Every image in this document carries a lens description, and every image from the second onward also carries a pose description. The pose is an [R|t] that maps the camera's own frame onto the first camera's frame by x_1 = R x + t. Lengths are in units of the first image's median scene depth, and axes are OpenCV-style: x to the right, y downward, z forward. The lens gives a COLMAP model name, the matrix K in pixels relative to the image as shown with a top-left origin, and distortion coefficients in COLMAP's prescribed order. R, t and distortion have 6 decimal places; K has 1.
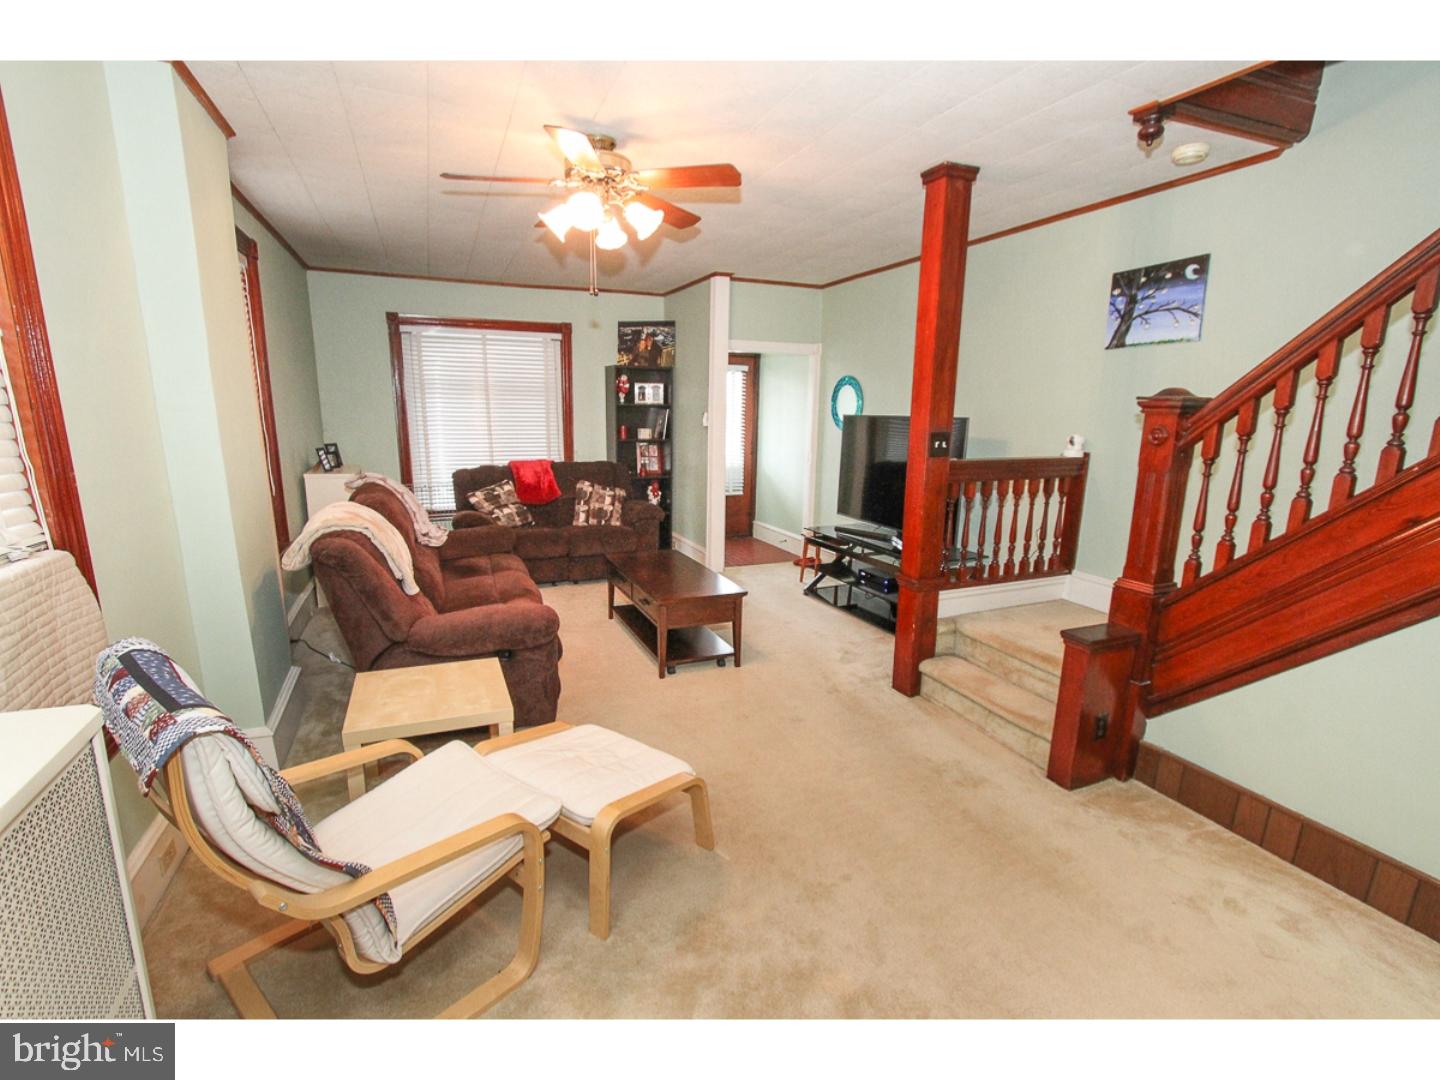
lens RADIAL K [[655.9, 0, 727.4], [0, 655.9, 546.2], [0, 0, 1]] dist [-0.015515, 0.000709]
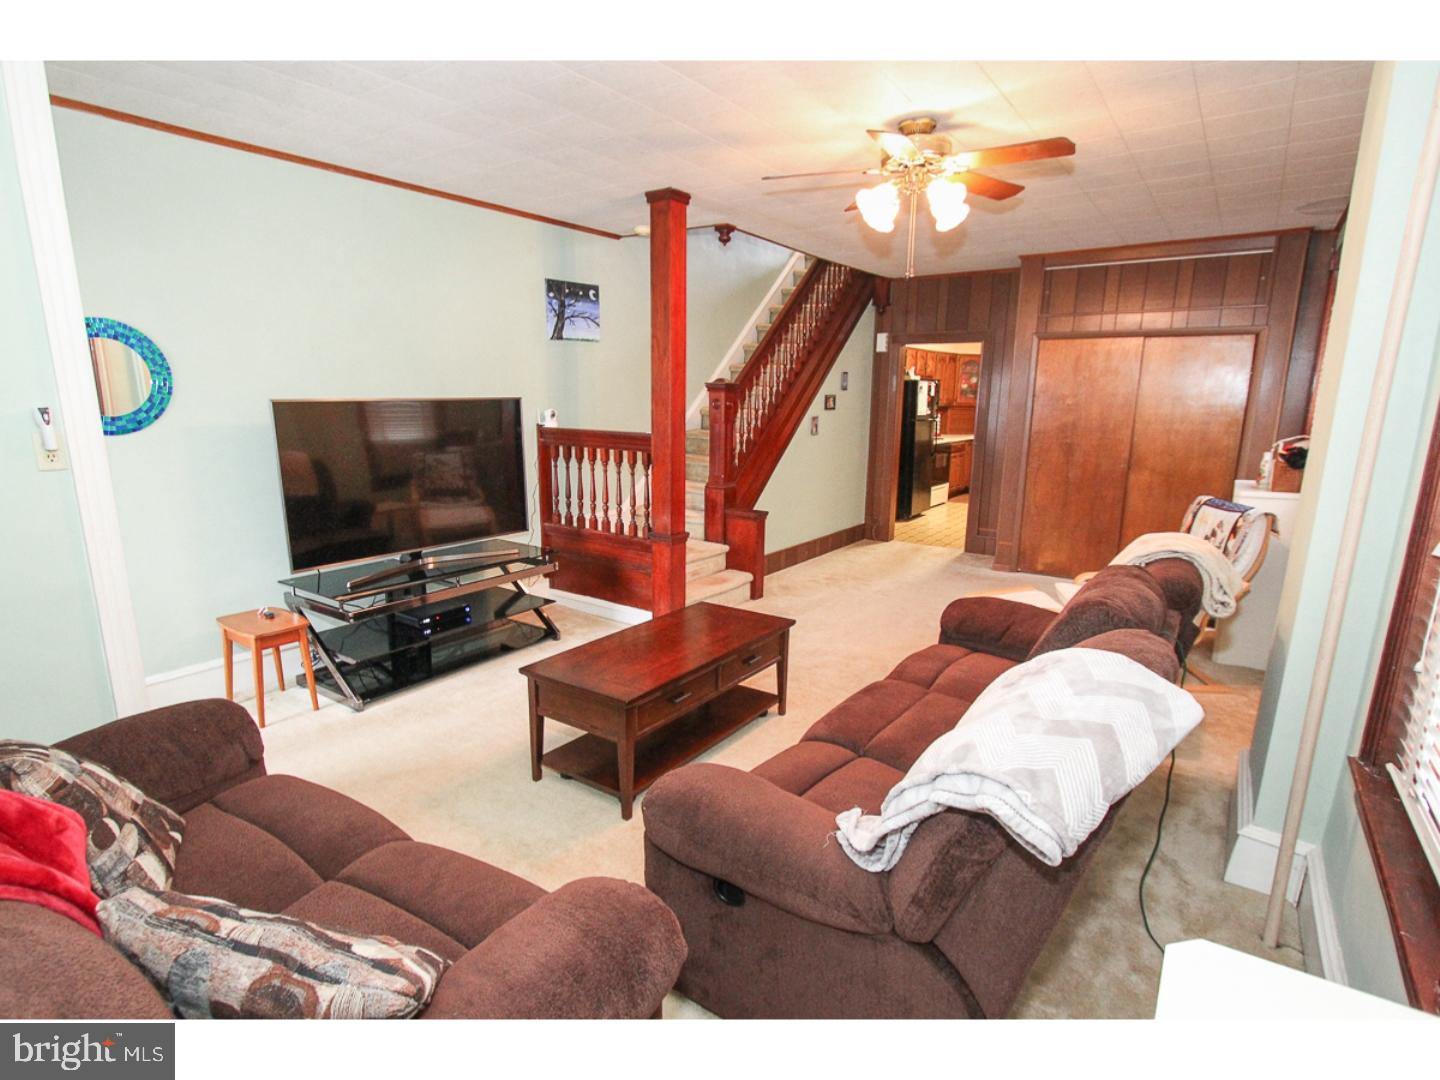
lens RADIAL K [[714.1, 0, 718.2], [0, 714.1, 541.3], [0, 0, 1]] dist [-0.000477, 0.000001]
pose [[-0.496736, -0.203331, 0.843748, -0.863575], [0.162428, 0.933213, 0.320516, -0.346834], [-0.852567, 0.296260, -0.430534, 1.514340]]
